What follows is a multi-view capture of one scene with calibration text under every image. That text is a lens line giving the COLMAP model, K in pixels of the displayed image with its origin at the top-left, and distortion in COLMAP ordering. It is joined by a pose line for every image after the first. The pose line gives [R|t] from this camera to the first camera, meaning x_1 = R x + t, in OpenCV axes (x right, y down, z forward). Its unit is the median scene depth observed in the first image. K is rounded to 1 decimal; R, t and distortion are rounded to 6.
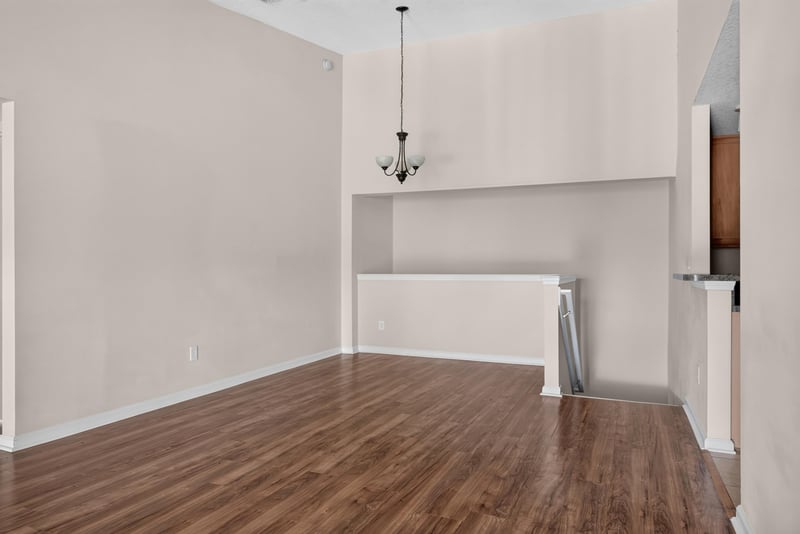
lens RADIAL K [[525.6, 0, 401.7], [0, 525.6, 278.4], [0, 0, 1]] dist [-0.018046, 0.000312]
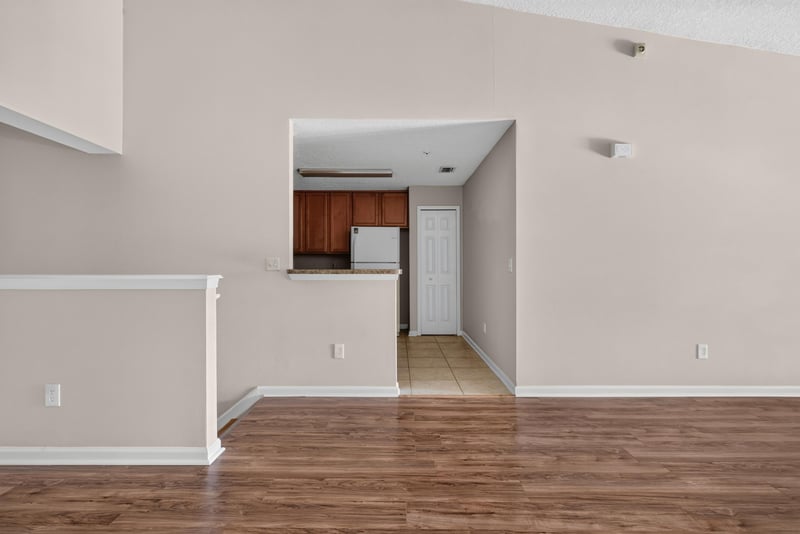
lens RADIAL K [[386.9, 0, 399.6], [0, 386.9, 264.8], [0, 0, 1]] dist [0.000199, 0.000305]
pose [[-0.386227, -0.003646, 0.922397, -0.383451], [0.015210, 0.999831, 0.010320, -0.030598], [-0.922278, 0.018016, -0.386106, 1.455218]]
